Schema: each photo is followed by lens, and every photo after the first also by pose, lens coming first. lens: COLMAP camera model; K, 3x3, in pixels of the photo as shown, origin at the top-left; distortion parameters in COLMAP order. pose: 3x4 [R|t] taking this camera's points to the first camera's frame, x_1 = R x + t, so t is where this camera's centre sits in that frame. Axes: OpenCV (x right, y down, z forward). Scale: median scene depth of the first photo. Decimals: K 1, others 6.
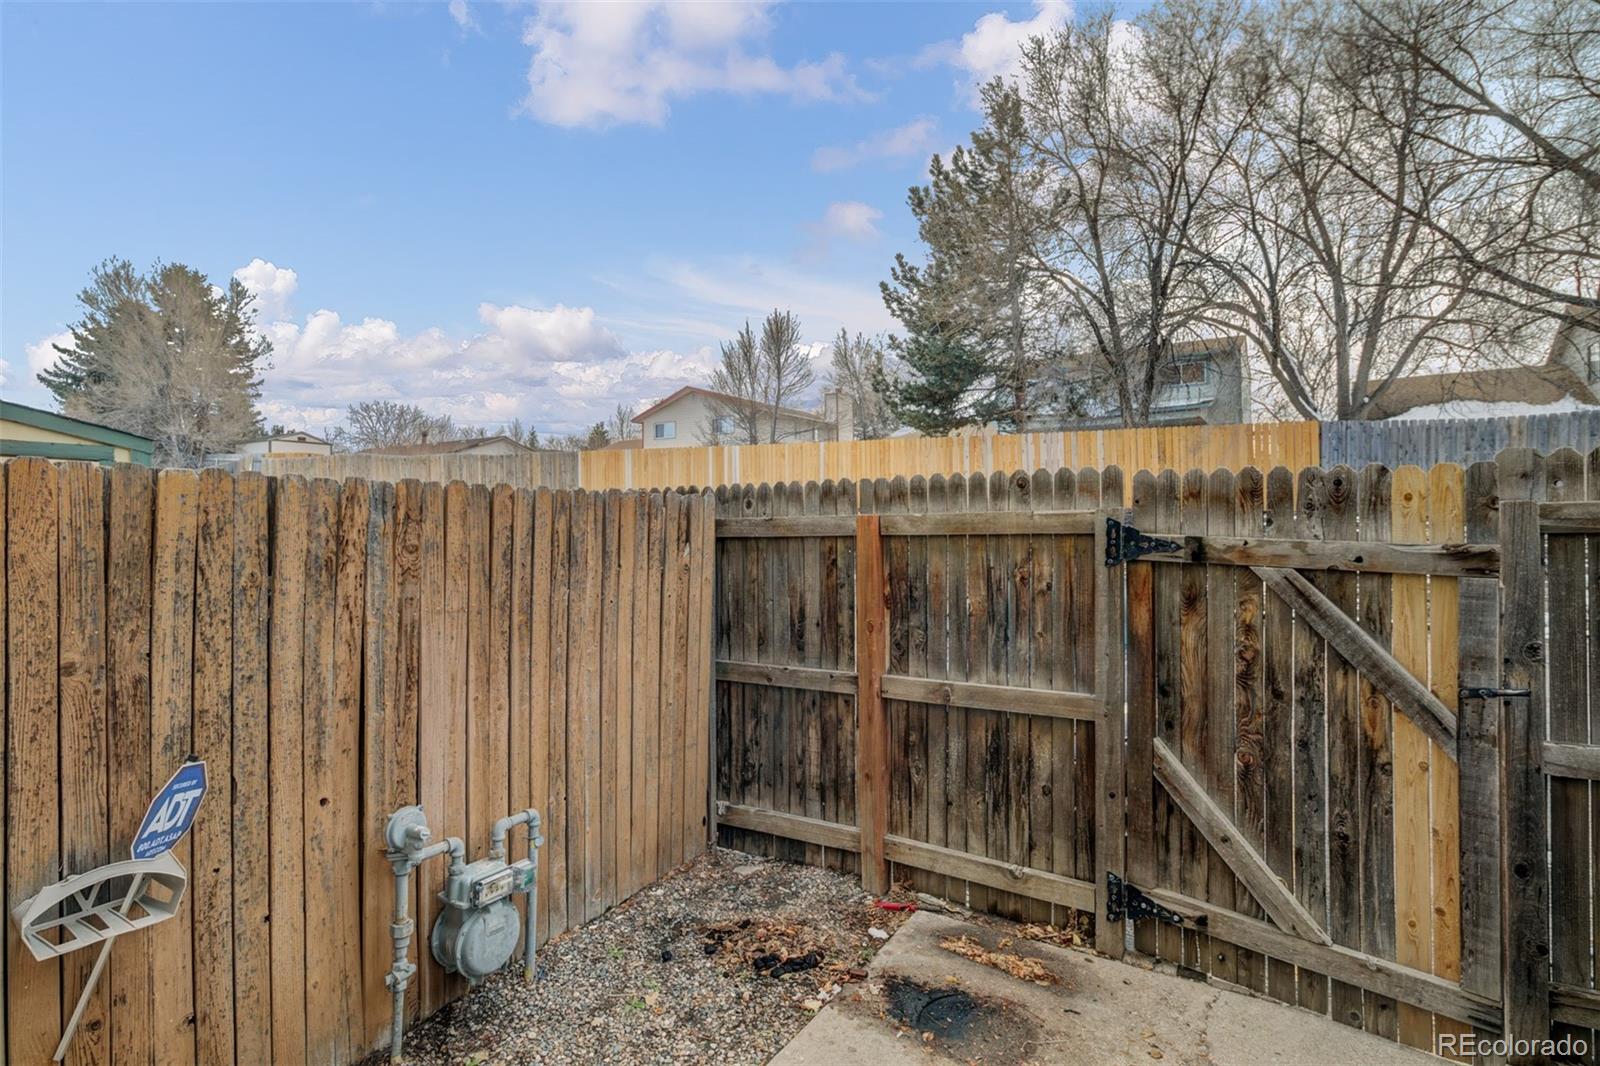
lens RADIAL K [[851.5, 0, 804.3], [0, 851.5, 527.8], [0, 0, 1]] dist [0.003374, -0.002197]
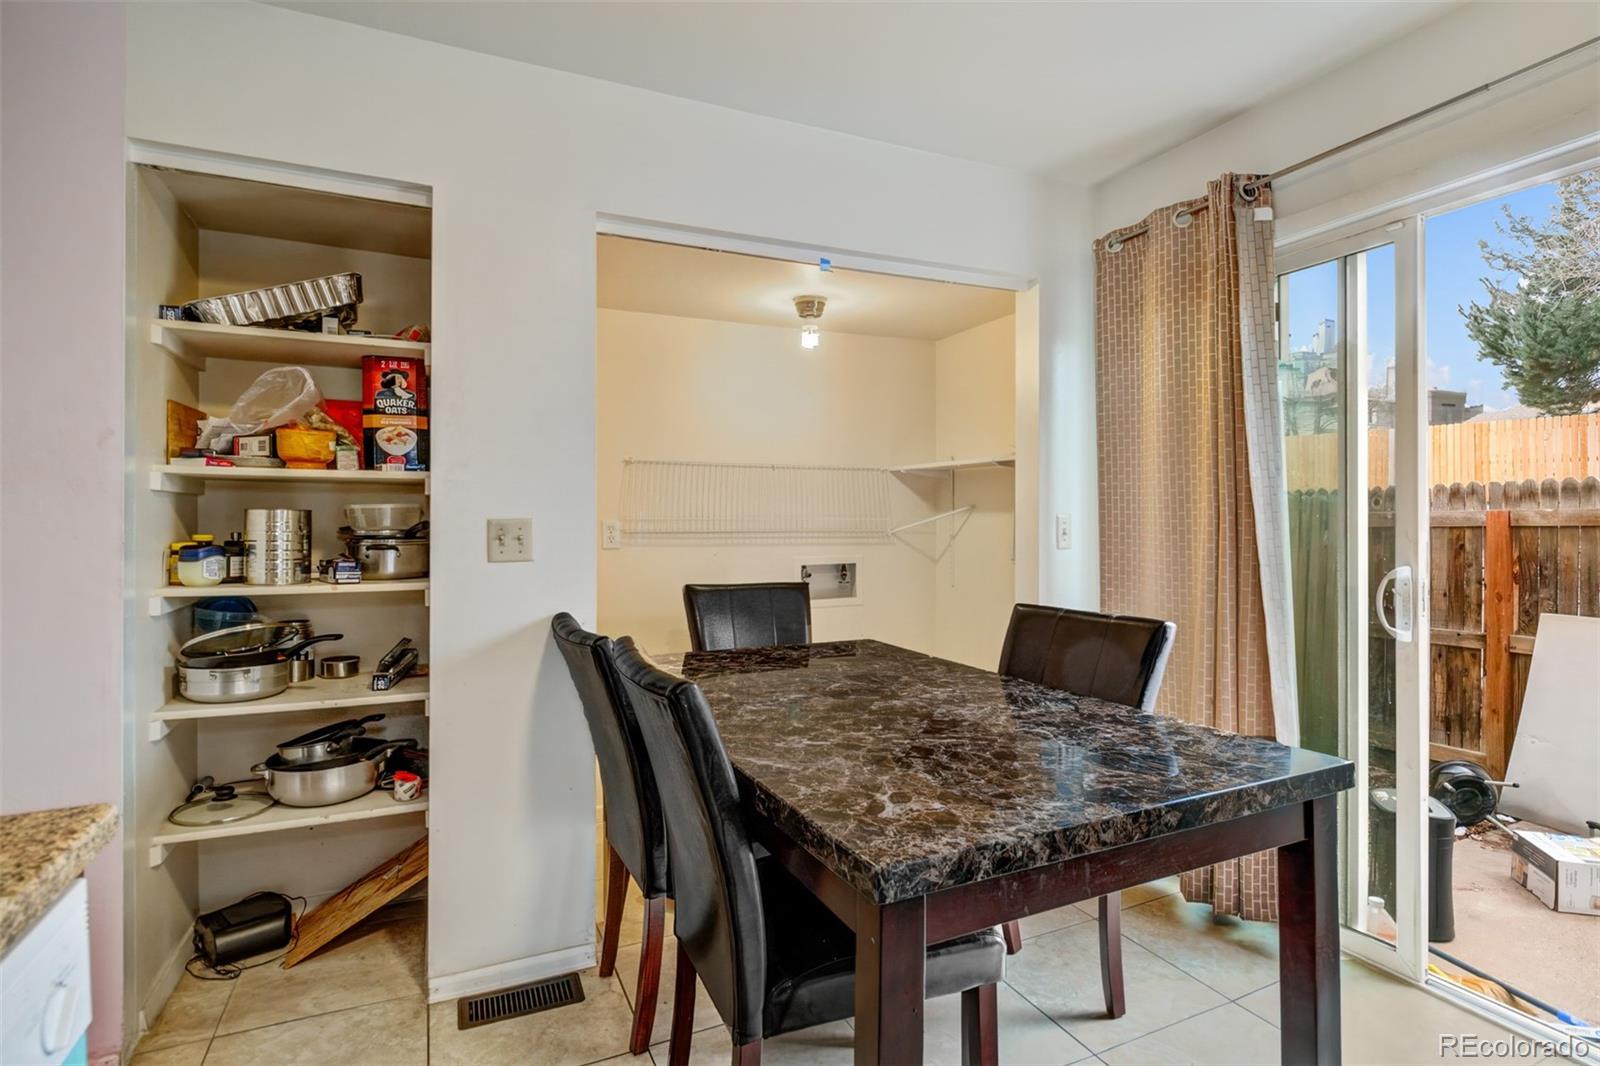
lens RADIAL K [[851.5, 0, 785.4], [0, 851.5, 527.1], [0, 0, 1]] dist [0.003374, -0.002197]
pose [[0.835261, 0.007702, -0.549800, -0.113481], [-0.005319, 0.999968, 0.005928, 0.008361], [0.549828, -0.002028, 0.835275, -0.661526]]
